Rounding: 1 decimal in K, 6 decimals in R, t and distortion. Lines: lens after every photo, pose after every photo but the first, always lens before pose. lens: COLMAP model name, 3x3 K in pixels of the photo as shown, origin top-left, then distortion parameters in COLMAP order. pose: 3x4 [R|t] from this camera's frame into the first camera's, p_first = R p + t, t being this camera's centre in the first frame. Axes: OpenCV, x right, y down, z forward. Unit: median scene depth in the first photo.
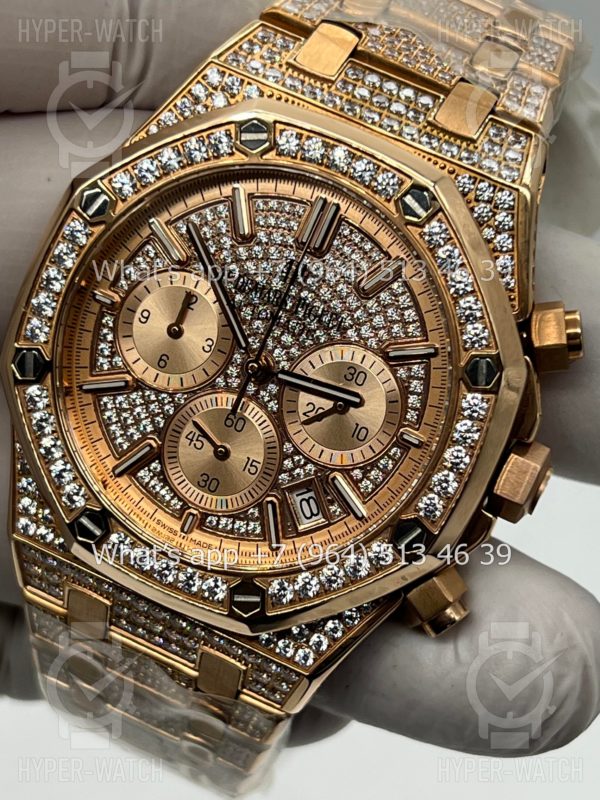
lens RADIAL K [[1875.4, 0, 300.2], [0, 1875.4, 402.6], [0, 0, 1]] dist [0.188437, 0.000000]
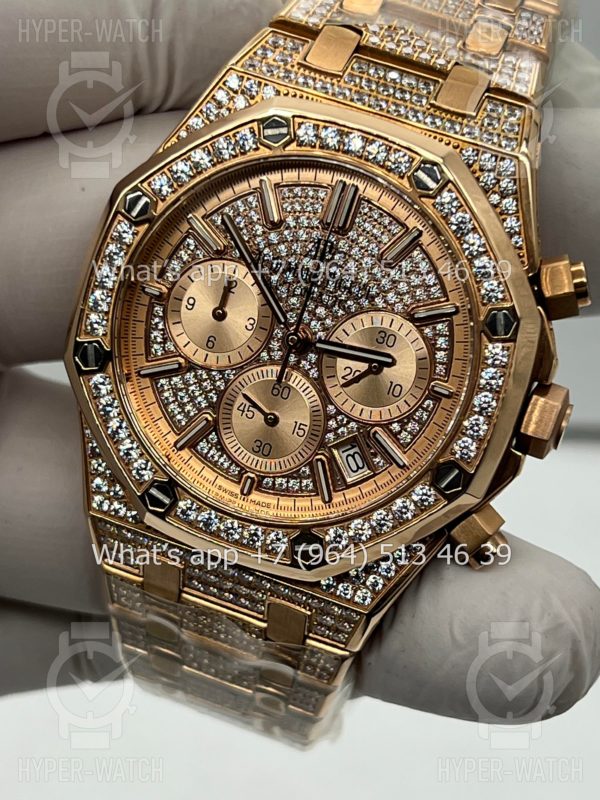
lens RADIAL K [[1875.4, 0, 293.4], [0, 1875.4, 402.7], [0, 0, 1]] dist [0.188437, 0.000000]
pose [[0.995840, -0.090698, -0.008707, -0.018483], [0.090612, 0.995838, -0.009791, 0.028845], [0.009559, 0.008962, 0.999914, -0.104156]]
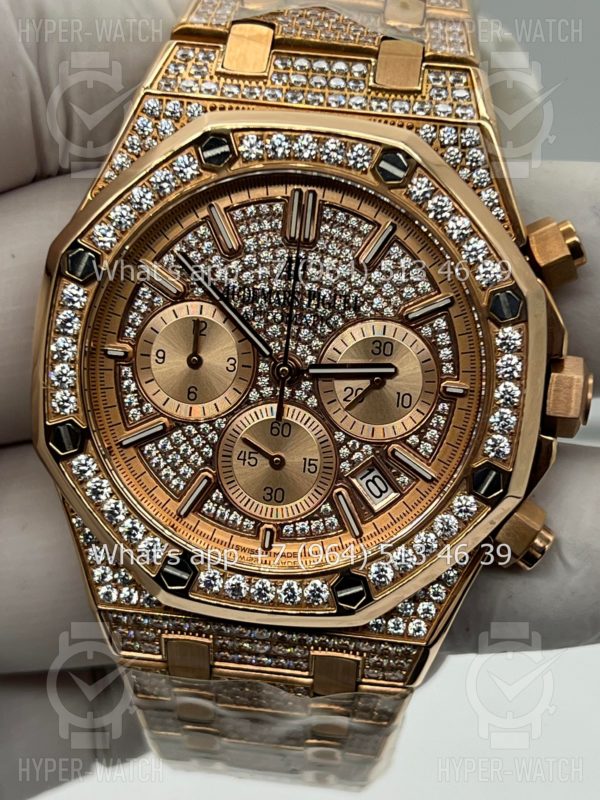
lens RADIAL K [[1875.4, 0, 299.0], [0, 1875.4, 399.2], [0, 0, 1]] dist [0.188437, 0.000000]
pose [[0.946018, -0.309425, 0.096469, -0.117641], [0.308709, 0.950887, 0.022635, -0.024483], [-0.098735, 0.008368, 0.995079, -0.000897]]
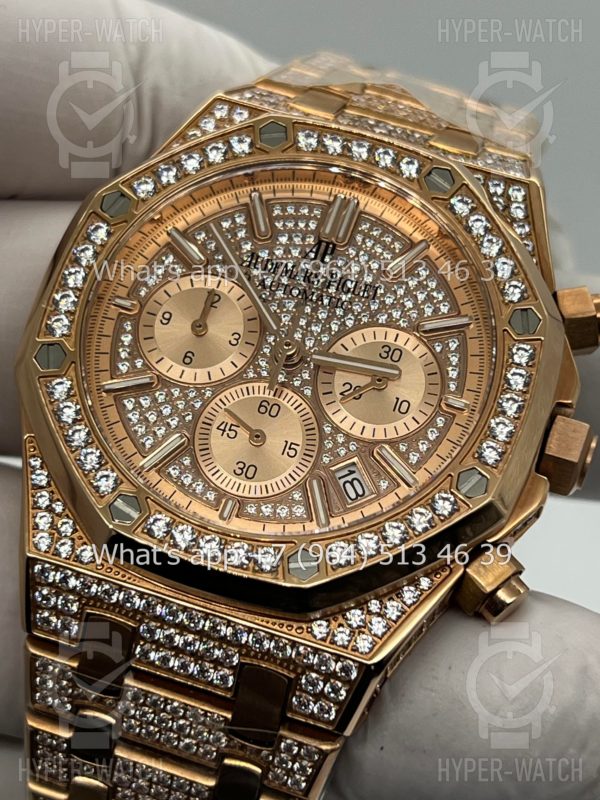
lens RADIAL K [[1875.4, 0, 300.9], [0, 1875.4, 399.0], [0, 0, 1]] dist [0.188437, 0.000000]
pose [[0.984478, -0.014035, 0.174946, -0.186683], [0.086485, 0.906167, -0.413983, 0.405046], [-0.152720, 0.422687, 0.893315, 0.138630]]
